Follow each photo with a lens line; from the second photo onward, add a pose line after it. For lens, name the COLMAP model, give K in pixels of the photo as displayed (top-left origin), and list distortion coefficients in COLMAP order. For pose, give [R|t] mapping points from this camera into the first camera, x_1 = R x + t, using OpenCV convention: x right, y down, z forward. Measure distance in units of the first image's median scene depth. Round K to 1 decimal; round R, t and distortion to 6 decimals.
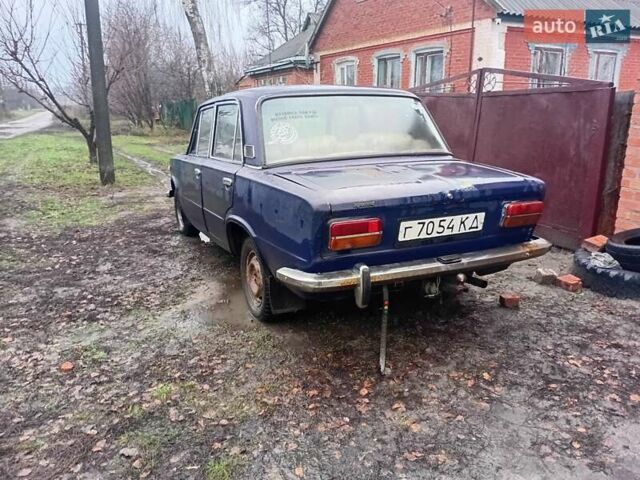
lens RADIAL K [[577.5, 0, 320.0], [0, 577.5, 240.0], [0, 0, 1]] dist [-0.001222, -0.098655]
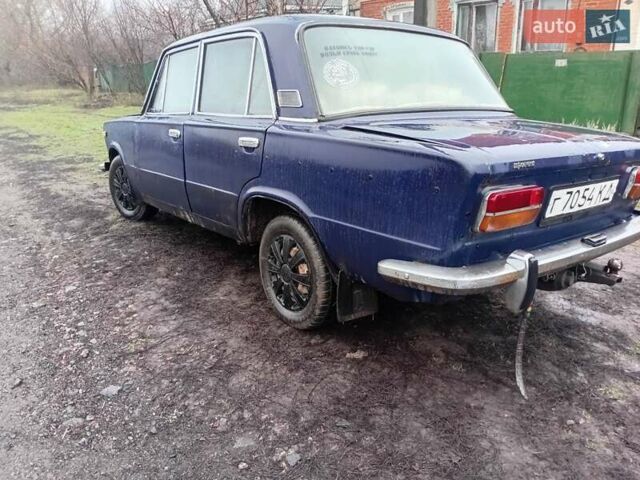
lens RADIAL K [[577.5, 0, 320.0], [0, 577.5, 240.0], [0, 0, 1]] dist [-0.001222, -0.098655]
pose [[0.976529, -0.030033, 0.213281, -0.284858], [0.023387, 0.999161, 0.033616, -0.000845], [-0.214112, -0.027839, 0.976412, 0.330694]]
